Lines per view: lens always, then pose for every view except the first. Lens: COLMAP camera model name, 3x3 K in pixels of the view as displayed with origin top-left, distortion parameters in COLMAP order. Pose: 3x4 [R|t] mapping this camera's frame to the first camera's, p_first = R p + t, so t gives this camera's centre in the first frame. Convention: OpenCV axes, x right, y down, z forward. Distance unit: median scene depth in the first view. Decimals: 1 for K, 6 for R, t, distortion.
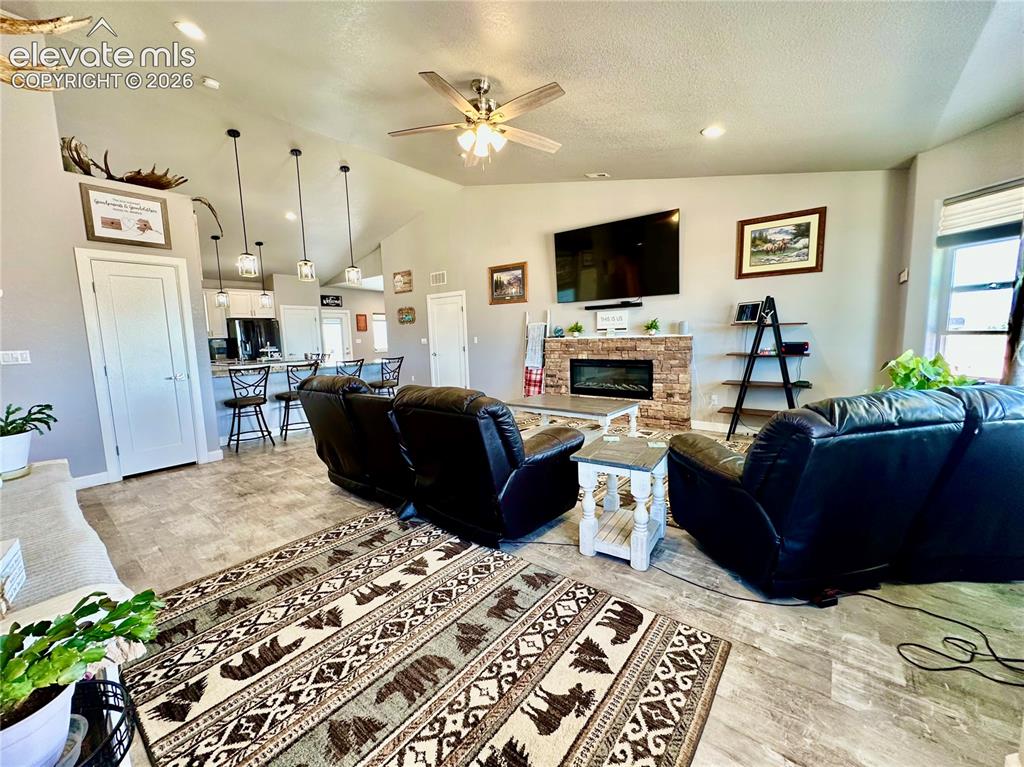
lens RADIAL K [[409.7, 0, 512.0], [0, 409.7, 383.5], [0, 0, 1]] dist [-0.000946, -0.000486]
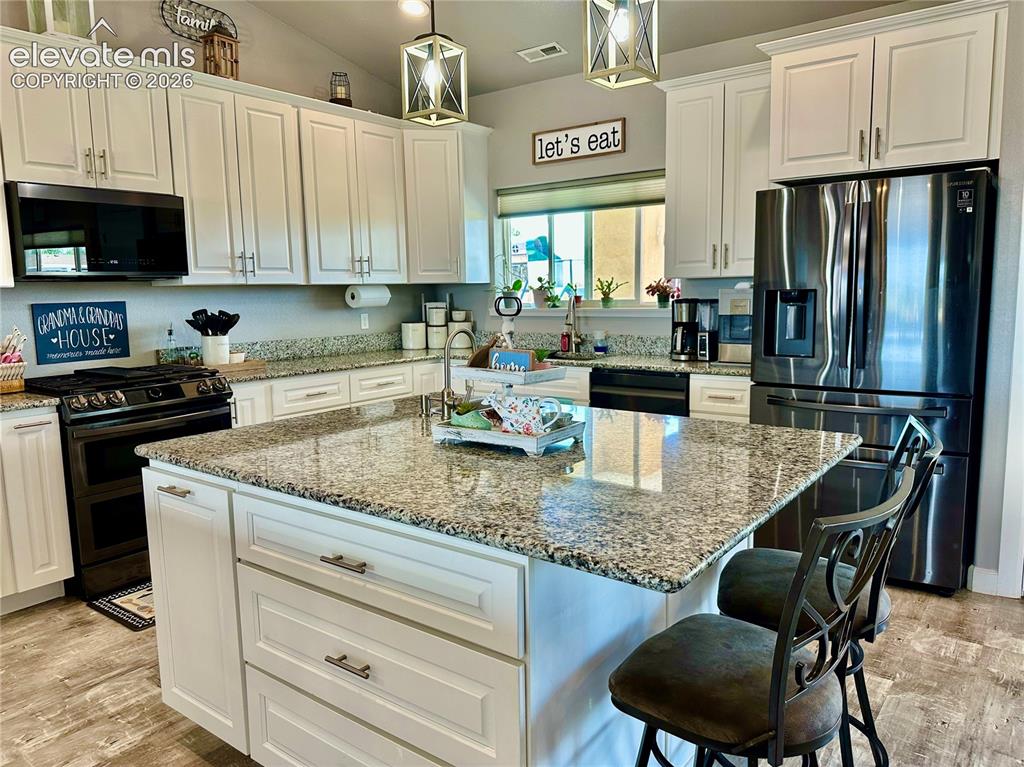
lens RADIAL K [[720.5, 0, 512.0], [0, 720.5, 383.5], [0, 0, 1]] dist [0.081870, -0.120824]
pose [[0.031522, 0.157960, -0.986942, -0.620416], [-0.099911, 0.982985, 0.154135, -0.215217], [0.994497, 0.093748, 0.046768, 1.812581]]
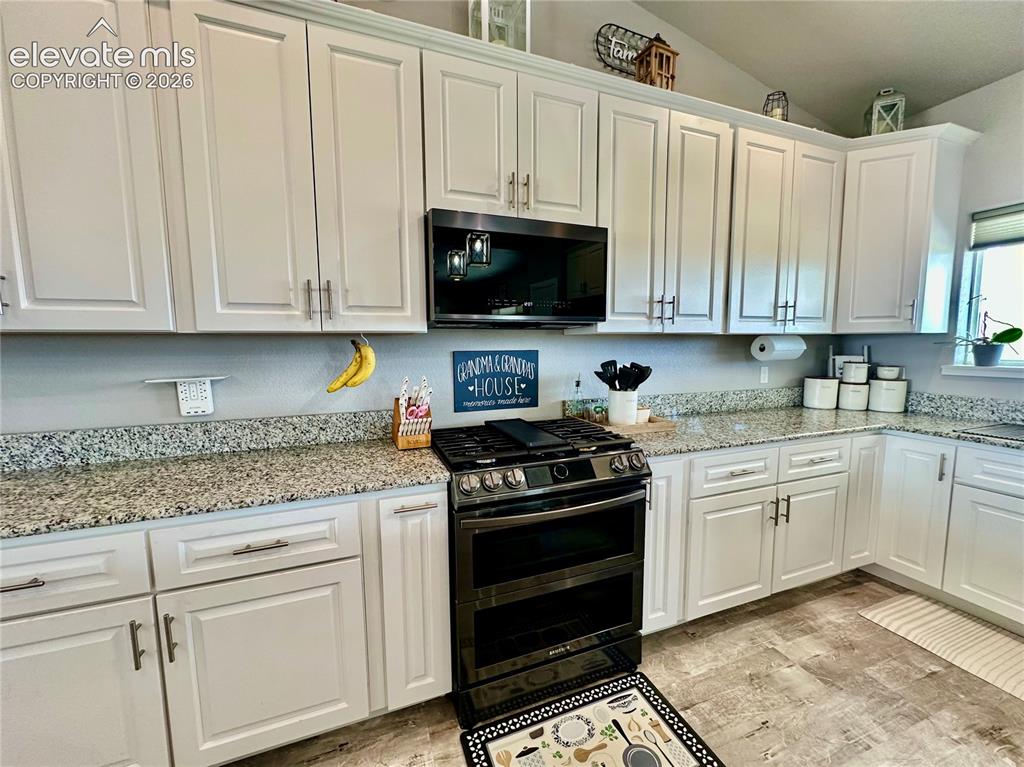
lens RADIAL K [[409.7, 0, 512.0], [0, 409.7, 383.5], [0, 0, 1]] dist [-0.000946, -0.000486]
pose [[-0.506001, 0.110733, -0.855395, -1.095584], [-0.080937, 0.981253, 0.174902, -0.172860], [0.858727, 0.157734, -0.487553, 1.591597]]
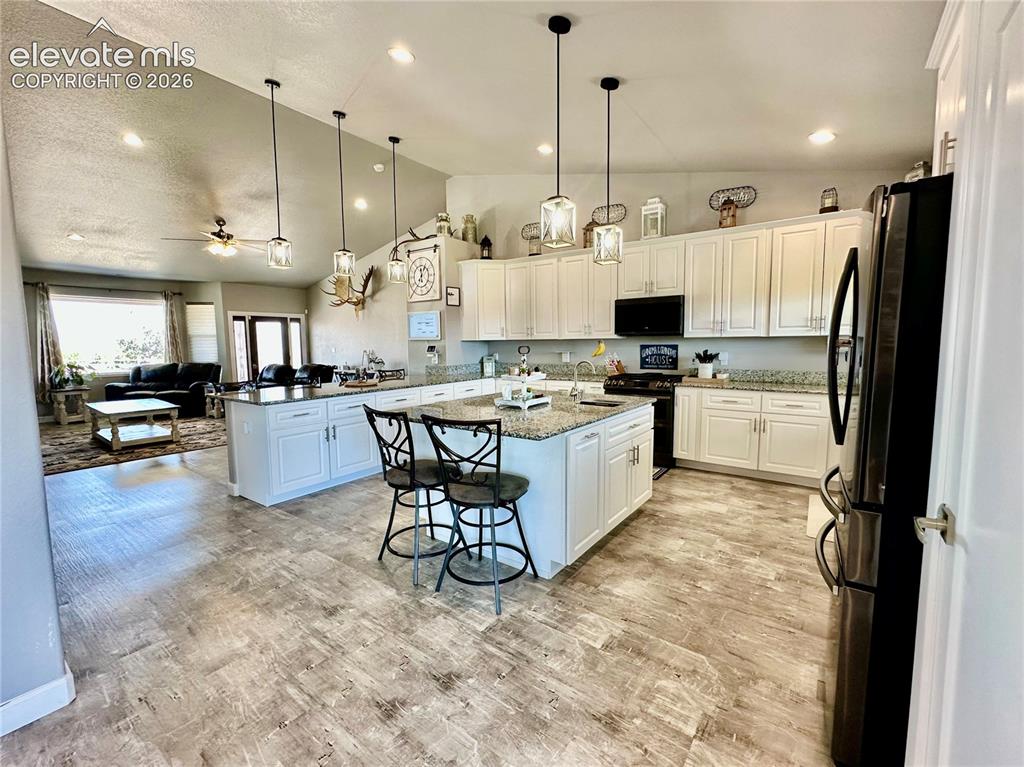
lens RADIAL K [[444.4, 0, 512.0], [0, 444.4, 383.5], [0, 0, 1]] dist [-0.002150, 0.001032]
pose [[-0.998381, 0.039887, -0.040555, -1.037316], [0.030516, 0.977246, 0.209902, -0.289892], [0.048005, 0.208325, -0.976881, 2.532153]]
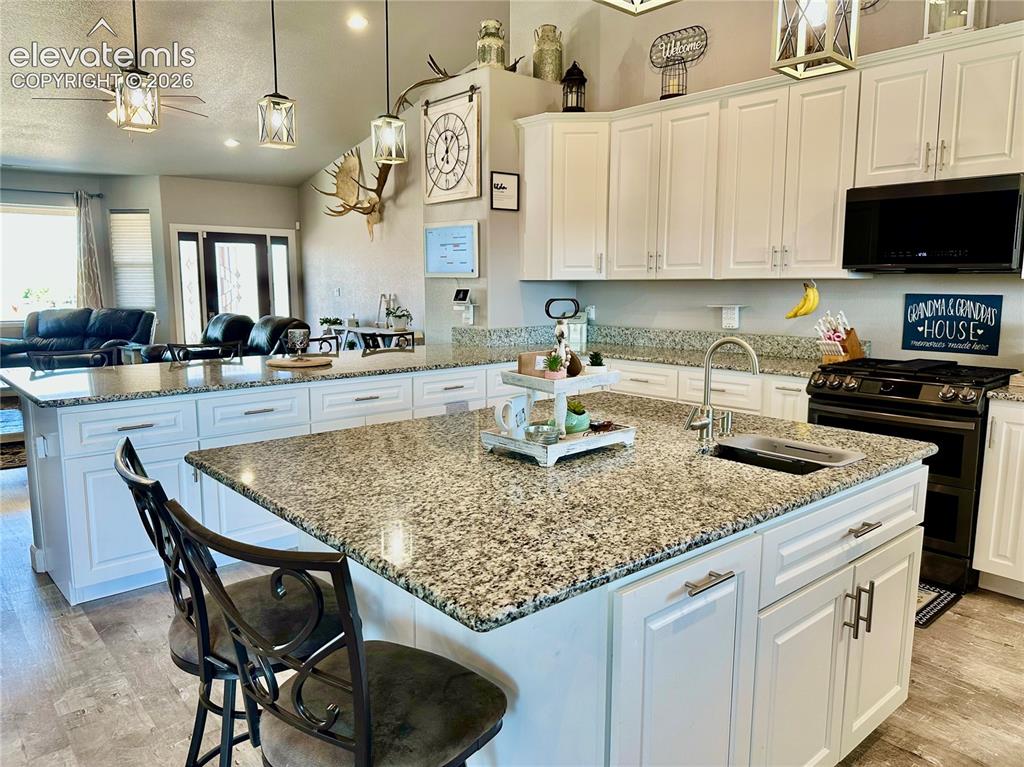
lens RADIAL K [[720.5, 0, 512.0], [0, 720.5, 383.5], [0, 0, 1]] dist [0.081870, -0.120824]
pose [[-0.984483, -0.002432, 0.175465, -1.134862], [0.041955, 0.967644, 0.248808, -0.259588], [-0.170393, 0.252309, -0.952526, 2.269427]]
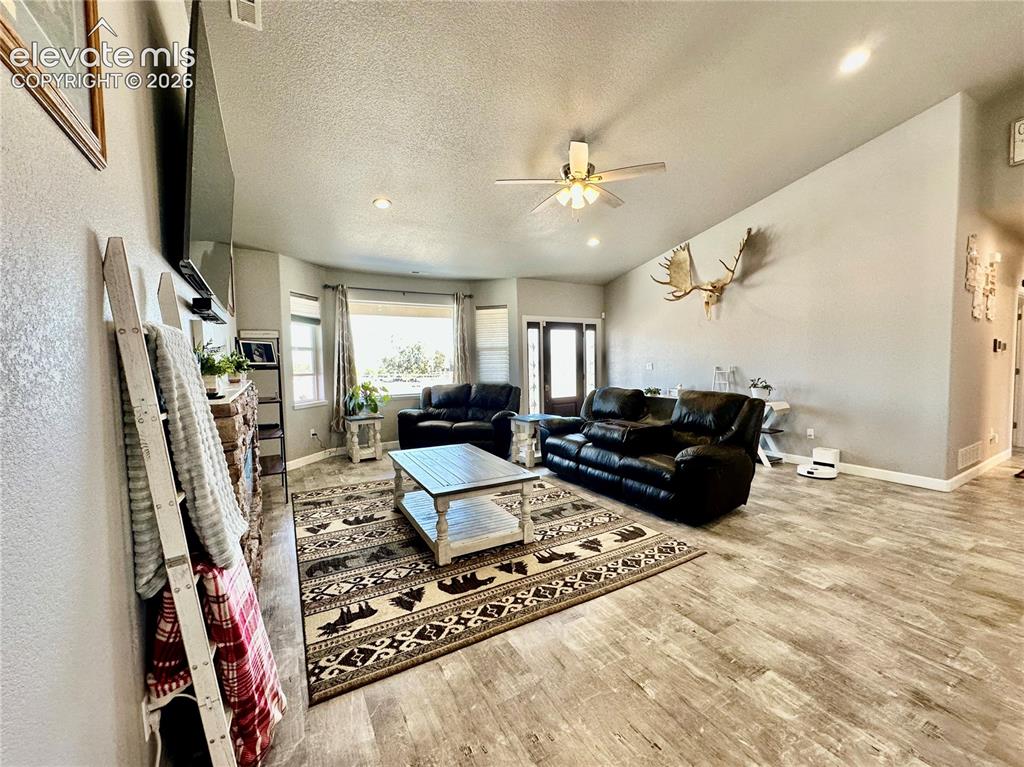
lens RADIAL K [[409.7, 0, 512.0], [0, 409.7, 383.5], [0, 0, 1]] dist [-0.000946, -0.000486]
pose [[-0.933602, 0.023122, 0.357565, -0.227316], [0.083107, 0.984676, 0.153316, -0.207615], [-0.348541, 0.172852, -0.921217, 1.706789]]
